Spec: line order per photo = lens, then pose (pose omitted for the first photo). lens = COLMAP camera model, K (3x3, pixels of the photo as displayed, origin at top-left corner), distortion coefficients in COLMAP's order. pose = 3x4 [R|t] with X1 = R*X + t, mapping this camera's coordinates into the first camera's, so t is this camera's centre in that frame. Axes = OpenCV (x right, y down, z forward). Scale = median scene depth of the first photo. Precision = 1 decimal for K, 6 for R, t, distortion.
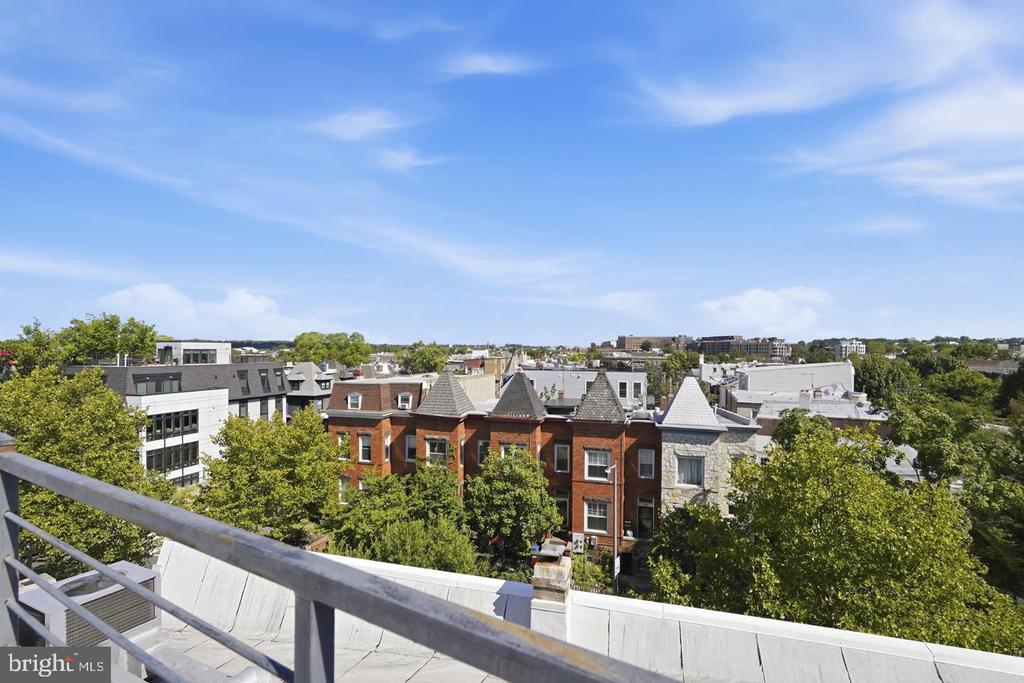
lens RADIAL K [[476.1, 0, 514.9], [0, 476.1, 351.6], [0, 0, 1]] dist [0.028011, -0.000110]
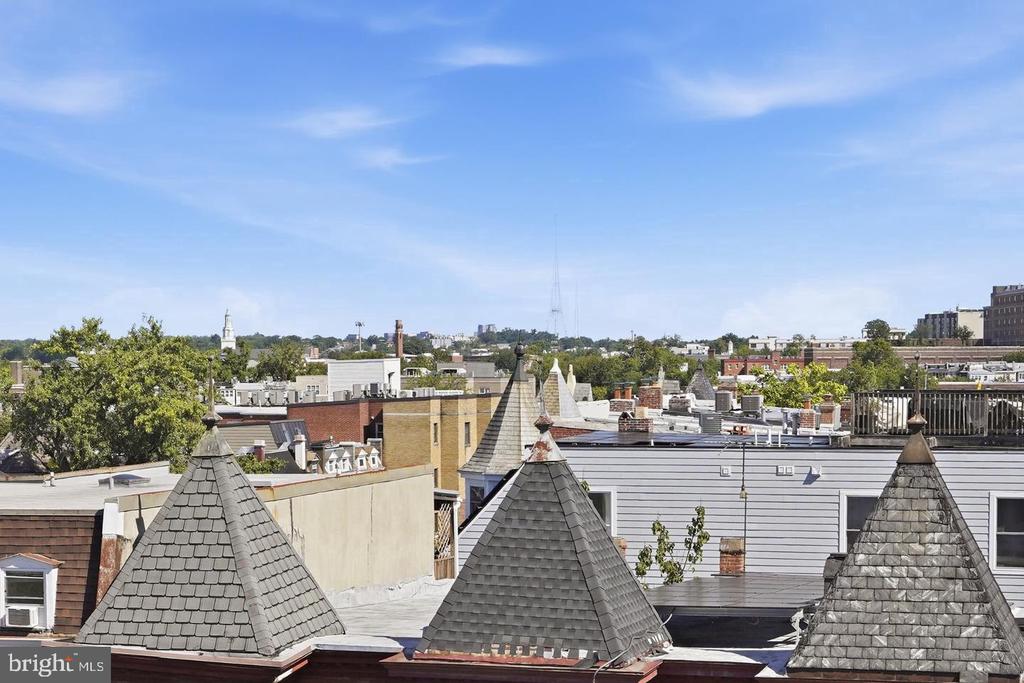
lens RADIAL K [[1029.9, 0, 511.6], [0, 1029.9, 343.0], [0, 0, 1]] dist [0.091945, 0.000000]
pose [[0.999934, -0.010972, -0.003349, -0.002590], [0.010988, 0.999928, 0.004840, -0.012356], [0.003295, -0.004876, 0.999983, 0.520200]]
